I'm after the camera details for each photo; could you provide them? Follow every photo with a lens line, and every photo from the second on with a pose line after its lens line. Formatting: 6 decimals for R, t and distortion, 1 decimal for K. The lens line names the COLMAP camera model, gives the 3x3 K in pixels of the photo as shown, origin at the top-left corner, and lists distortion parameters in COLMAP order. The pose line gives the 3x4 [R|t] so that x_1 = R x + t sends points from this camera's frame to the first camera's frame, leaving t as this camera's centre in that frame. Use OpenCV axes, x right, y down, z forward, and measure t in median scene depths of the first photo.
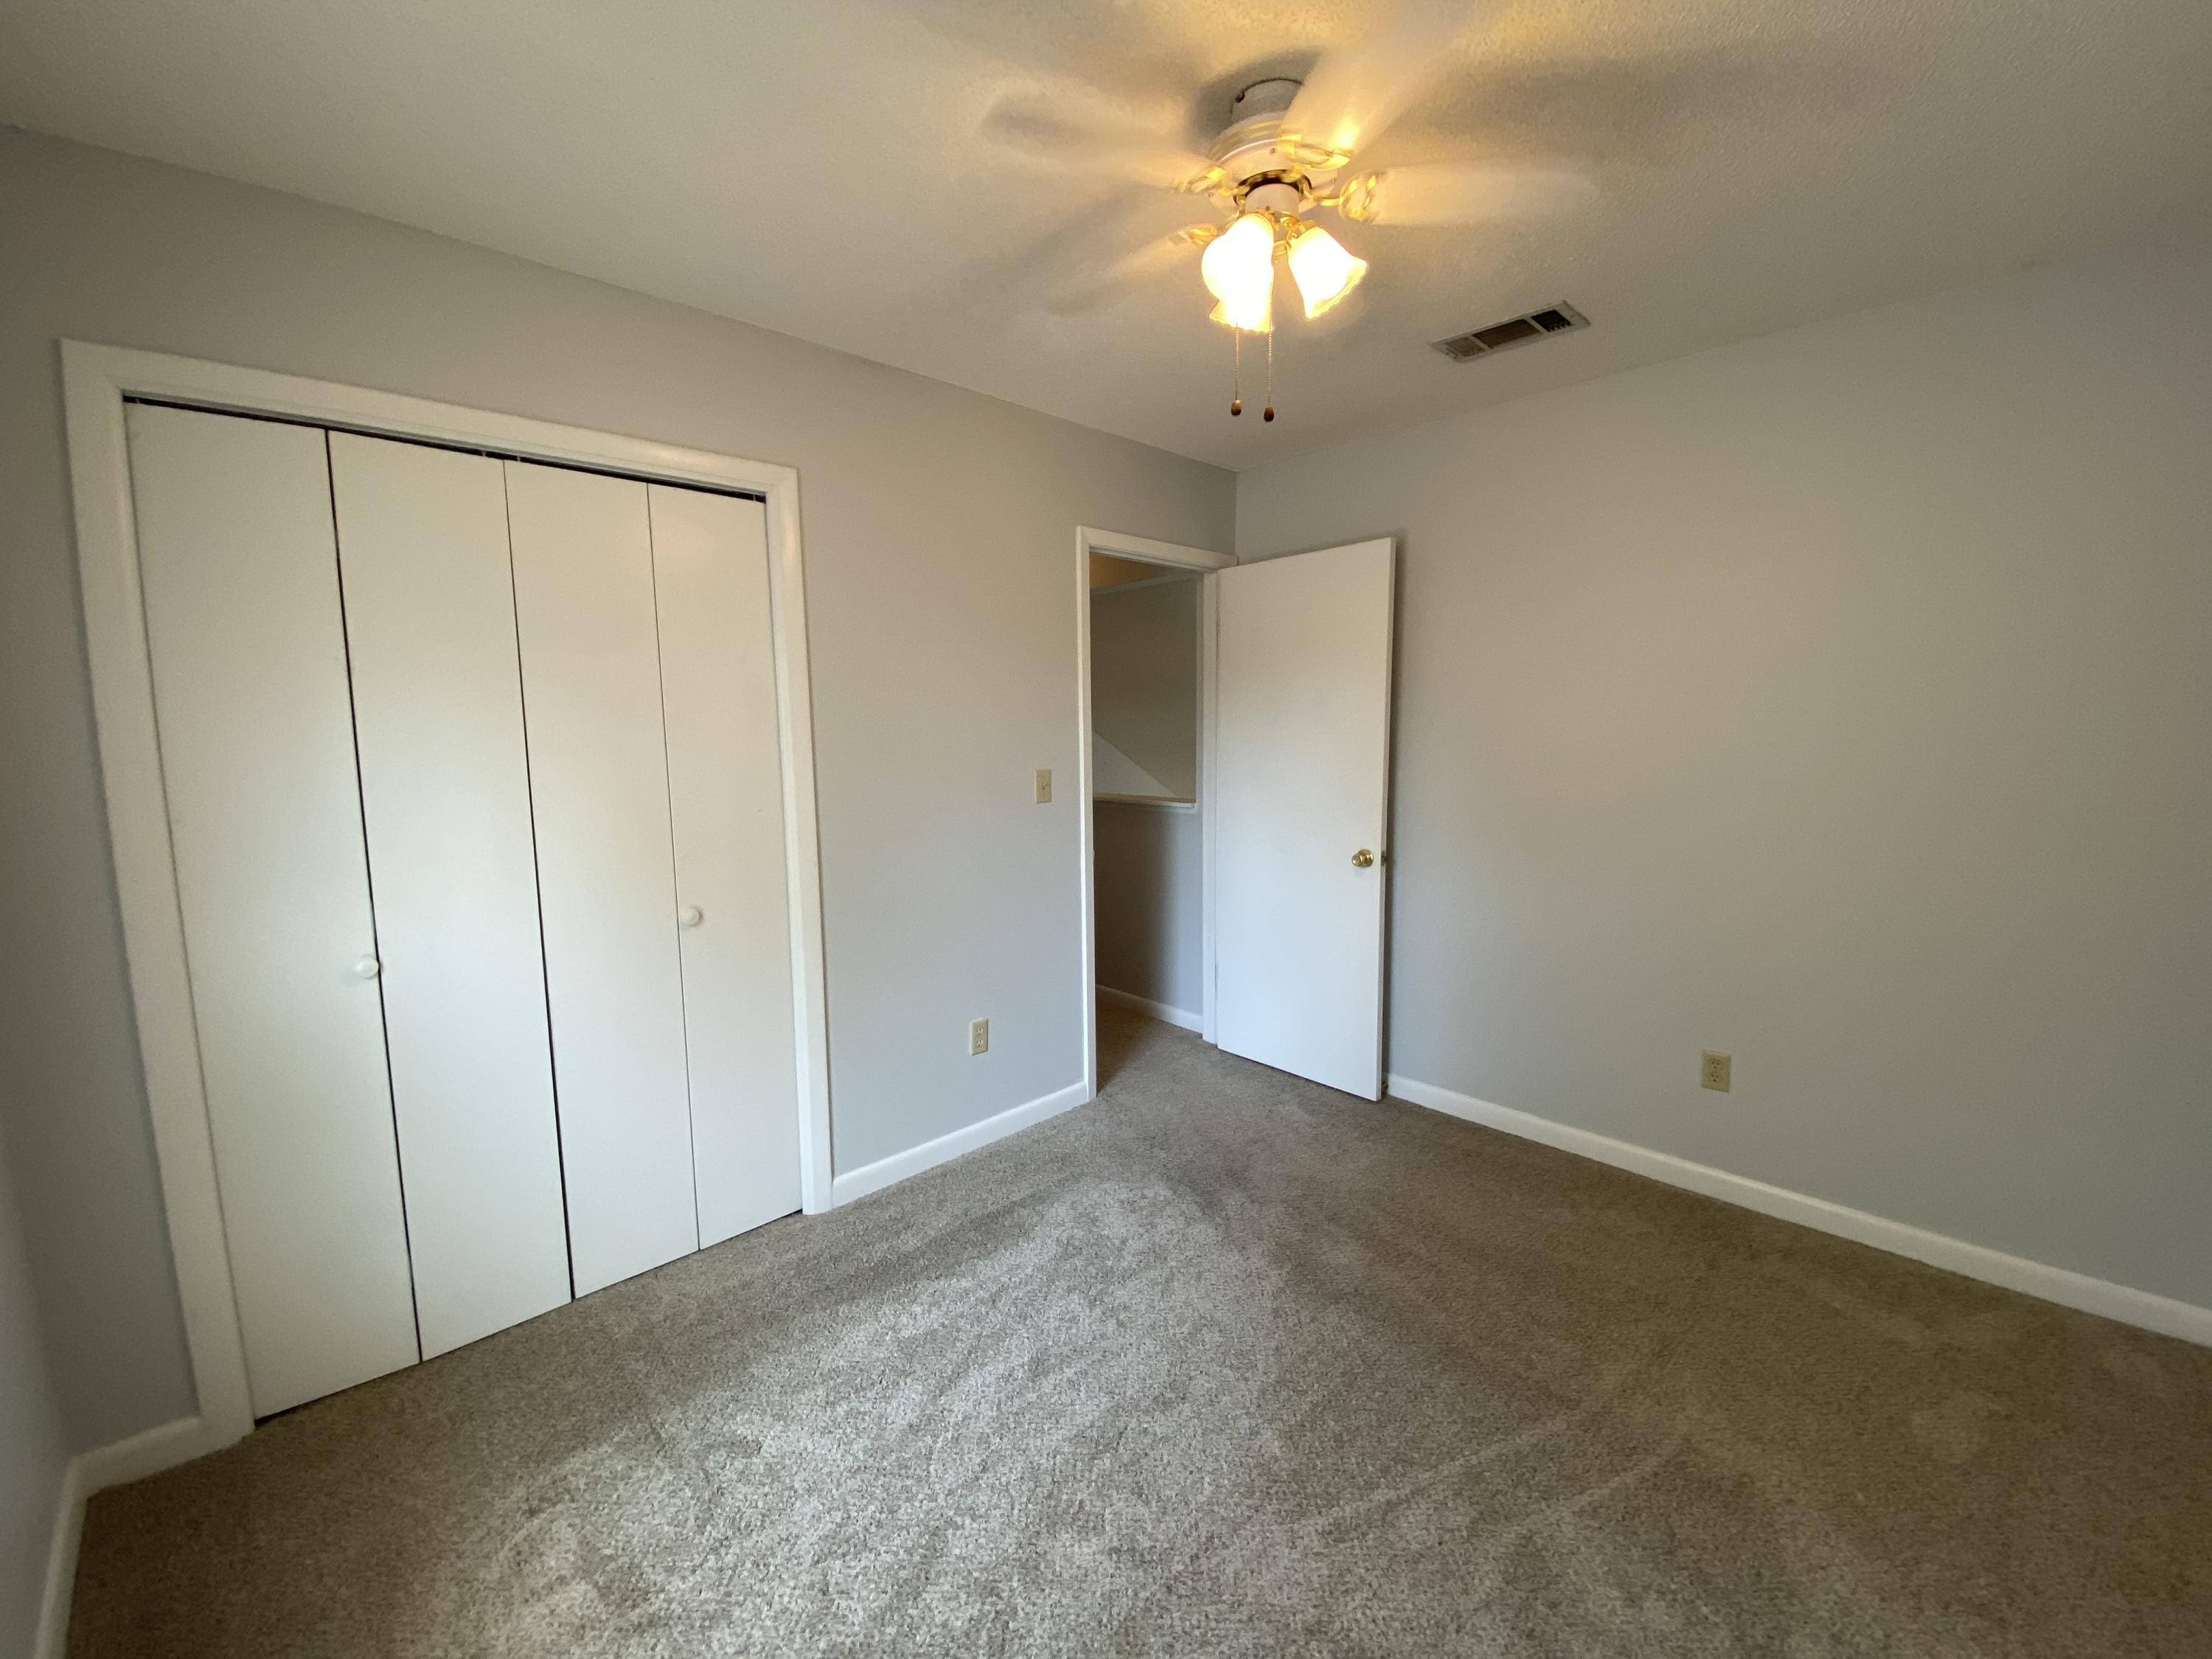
lens RADIAL K [[893.3, 0, 1106.0], [0, 893.3, 829.5], [0, 0, 1]] dist [0.024898, -0.021282]
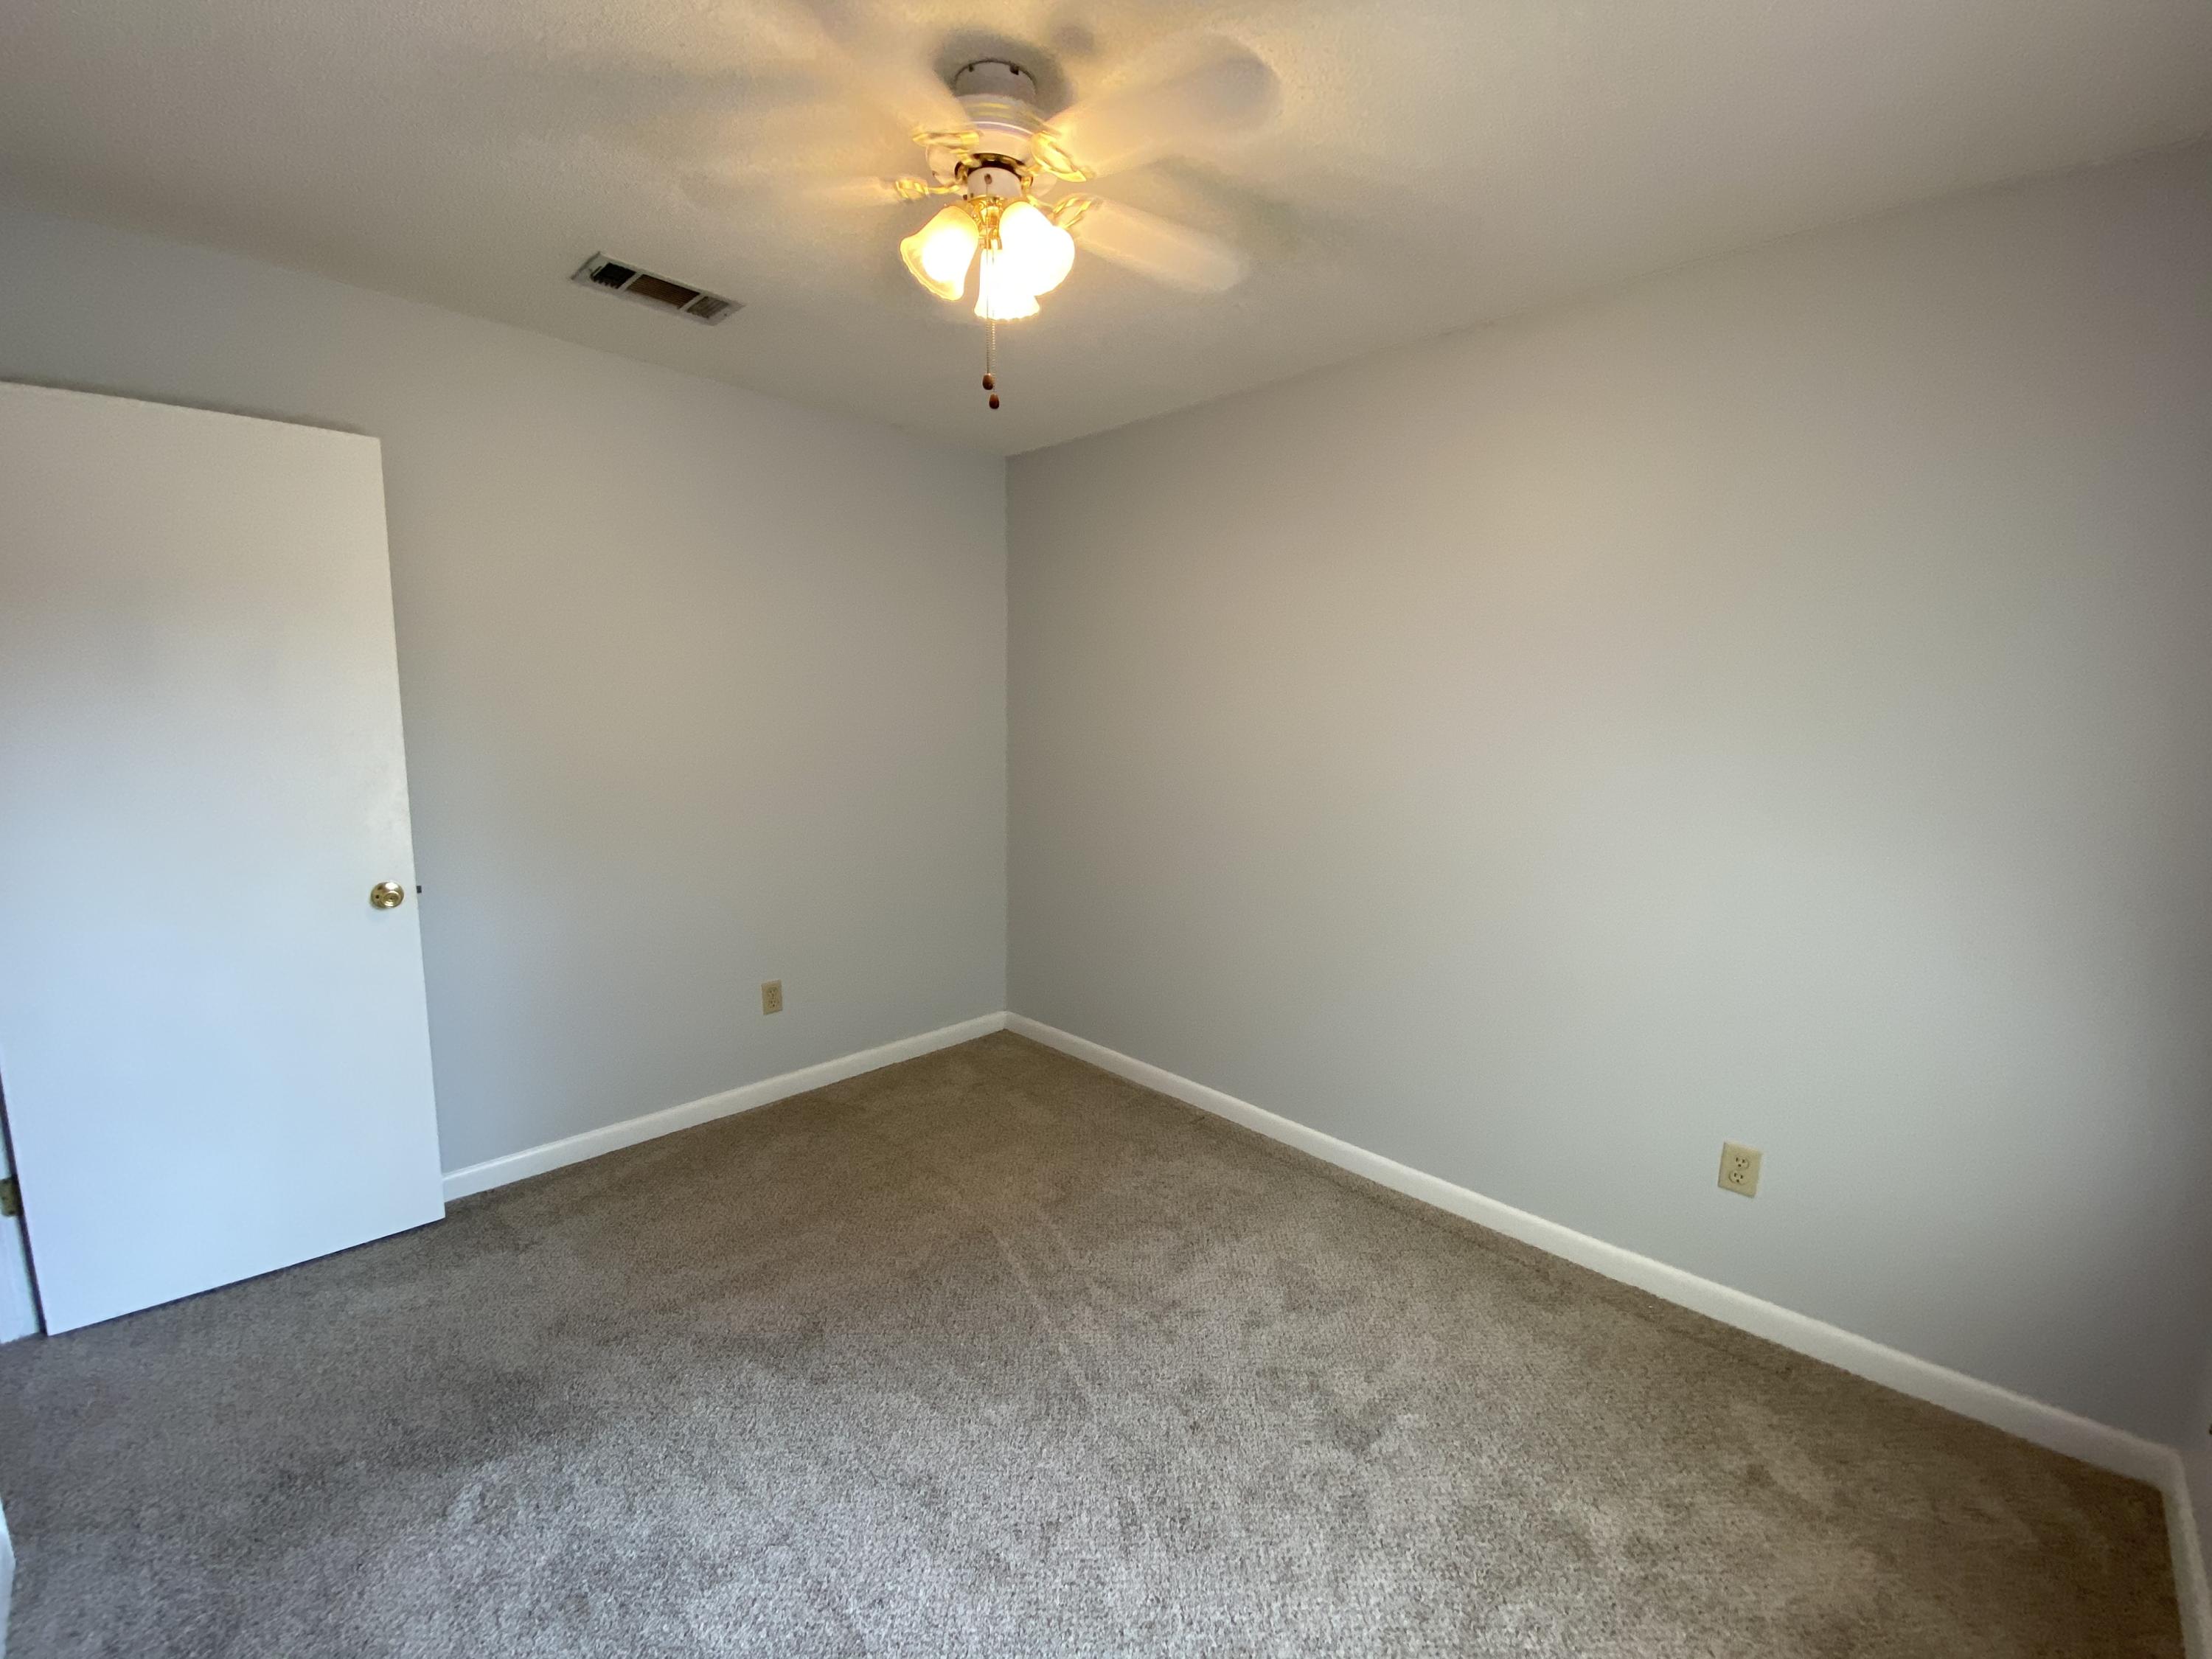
lens RADIAL K [[907.8, 0, 1095.2], [0, 907.8, 835.1], [0, 0, 1]] dist [0.024074, -0.022575]
pose [[-0.020690, -0.130527, 0.991229, -0.519302], [0.106808, 0.985479, 0.131999, -0.061042], [-0.994064, 0.108602, -0.006448, 0.563781]]
